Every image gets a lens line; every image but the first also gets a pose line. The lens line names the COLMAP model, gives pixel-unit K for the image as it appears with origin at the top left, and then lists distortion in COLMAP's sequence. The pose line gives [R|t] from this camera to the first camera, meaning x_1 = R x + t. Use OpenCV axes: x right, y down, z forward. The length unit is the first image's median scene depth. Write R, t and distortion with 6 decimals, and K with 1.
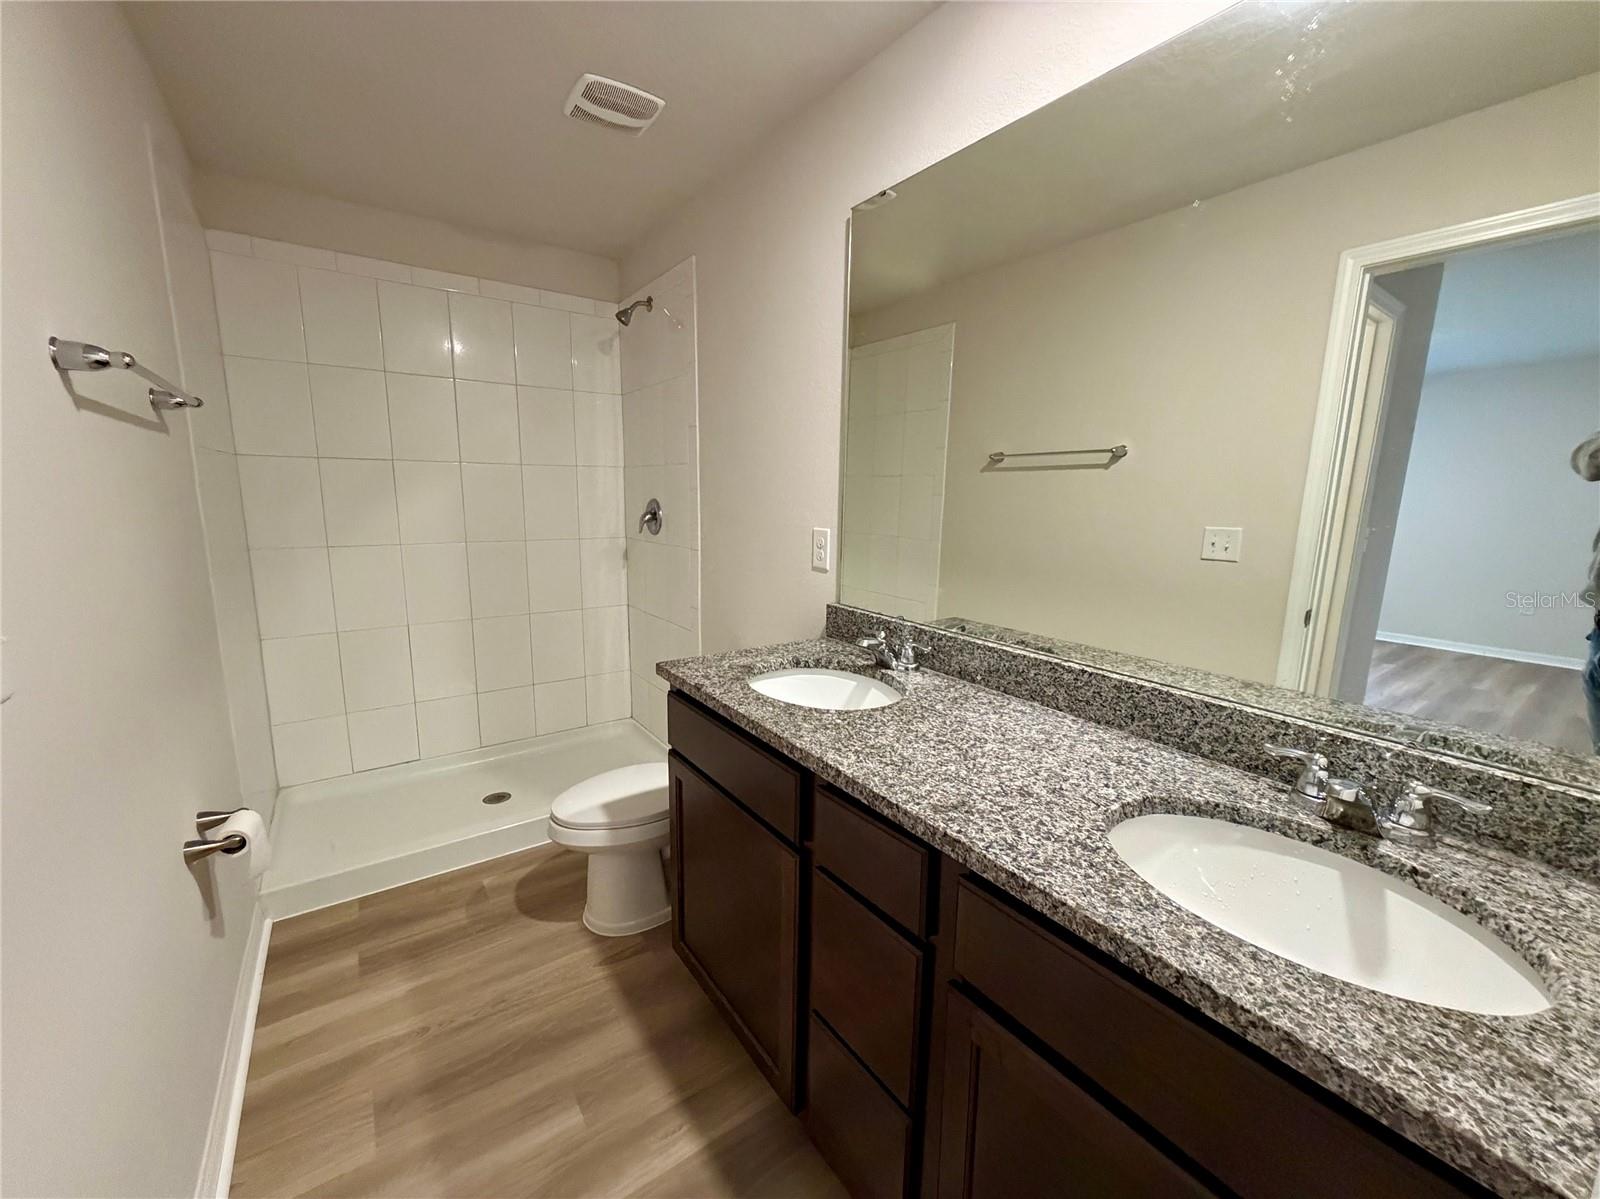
lens RADIAL K [[636.4, 0, 806.5], [0, 636.4, 597.0], [0, 0, 1]] dist [0.001447, -0.001041]
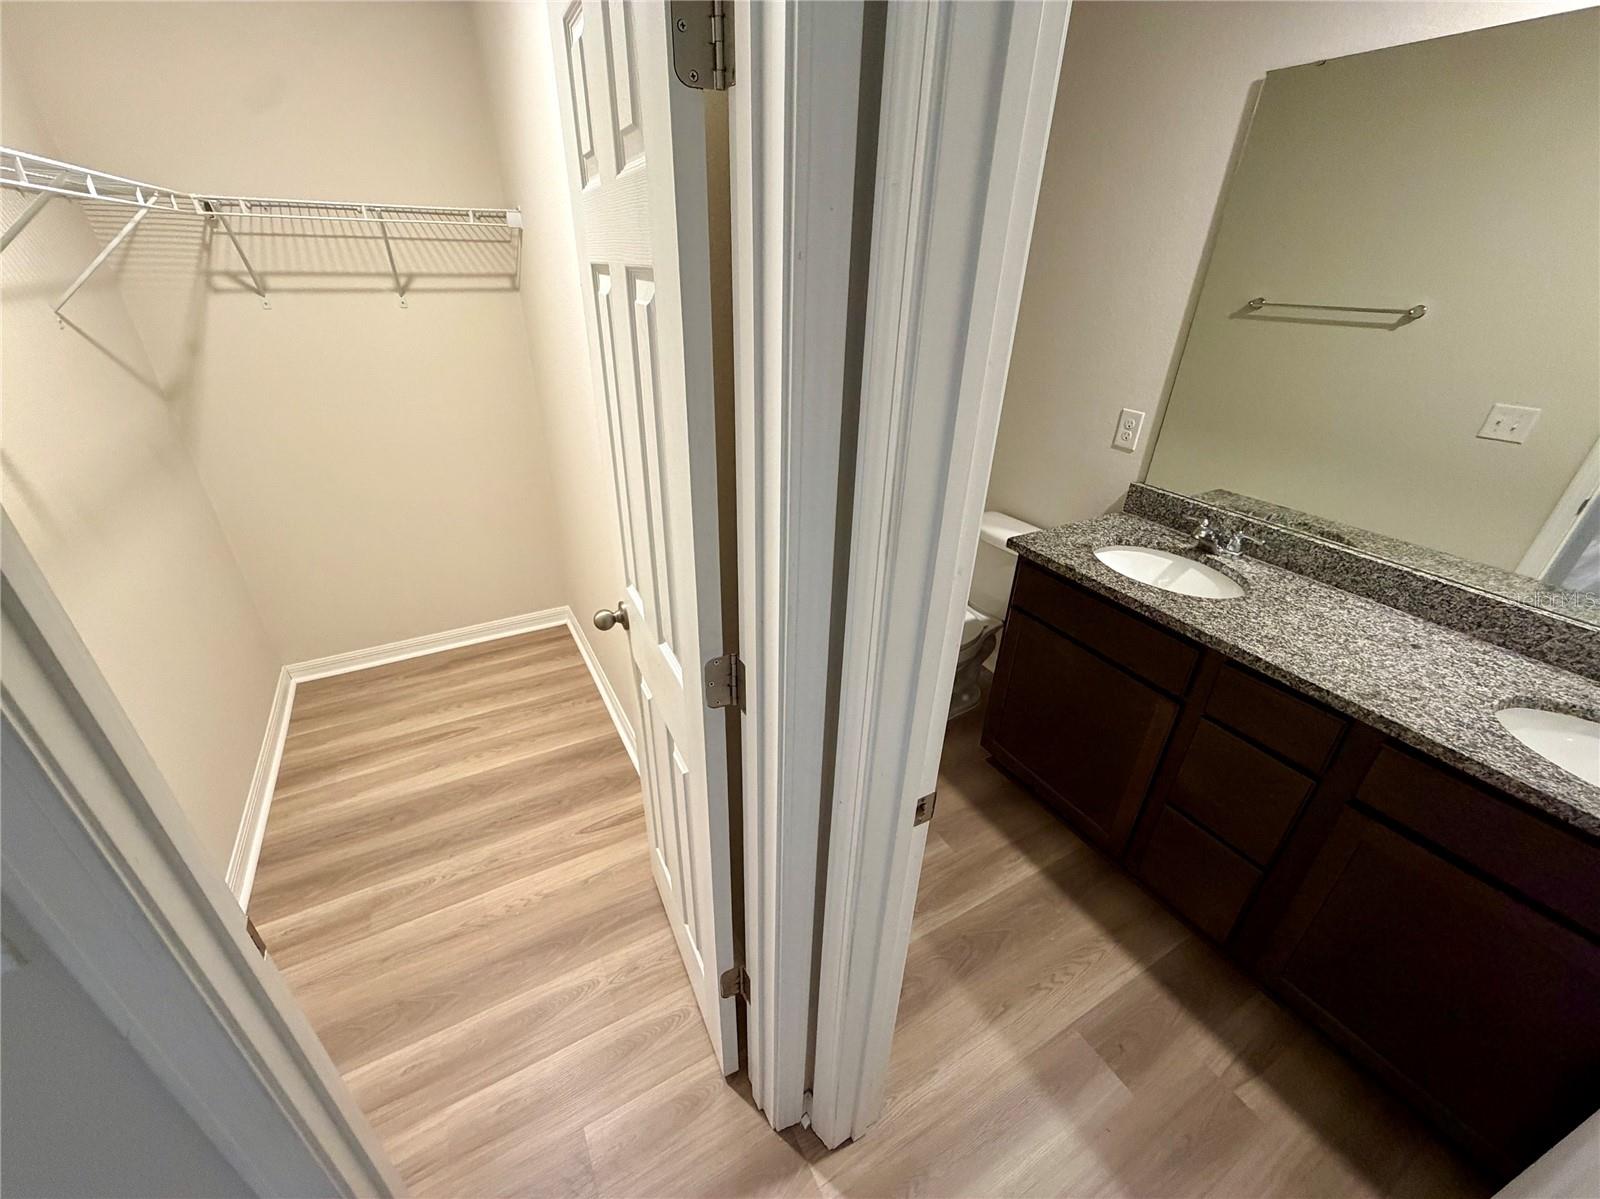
lens RADIAL K [[636.4, 0, 801.1], [0, 636.4, 602.0], [0, 0, 1]] dist [0.001447, -0.001041]
pose [[0.994321, 0.058921, -0.088628, -0.655201], [-0.027775, 0.947570, 0.318340, -0.198372], [0.102738, -0.314070, 0.943825, -0.277898]]
